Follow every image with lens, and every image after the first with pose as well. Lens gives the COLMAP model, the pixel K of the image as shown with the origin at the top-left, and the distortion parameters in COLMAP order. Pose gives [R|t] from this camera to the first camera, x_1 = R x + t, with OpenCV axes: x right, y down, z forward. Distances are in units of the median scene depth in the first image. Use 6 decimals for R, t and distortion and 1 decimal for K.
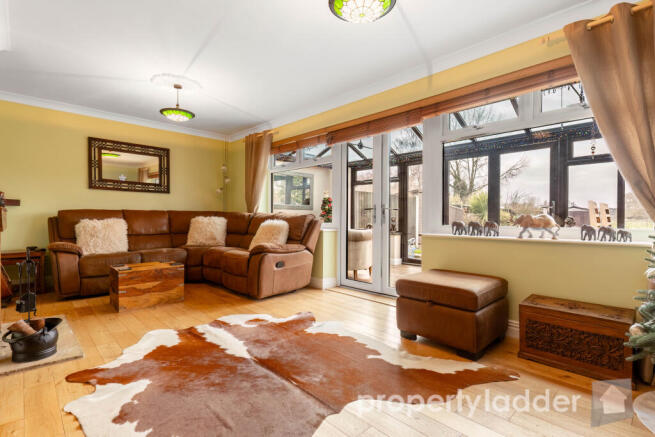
lens RADIAL K [[321.8, 0, 326.6], [0, 321.8, 217.4], [0, 0, 1]] dist [0.003622, 0.000098]
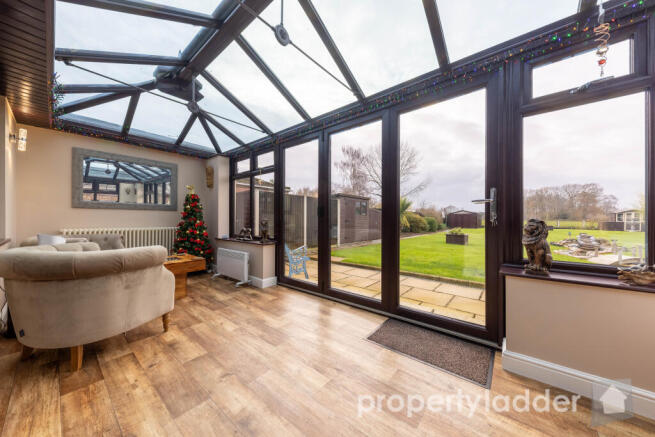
lens RADIAL K [[227.4, 0, 327.0], [0, 227.4, 219.9], [0, 0, 1]] dist [0.001235, -0.000112]
pose [[0.991421, -0.003961, 0.130645, 0.281255], [0.003389, 0.999984, 0.004602, -0.002288], [-0.130662, -0.004120, 0.991418, 0.484506]]
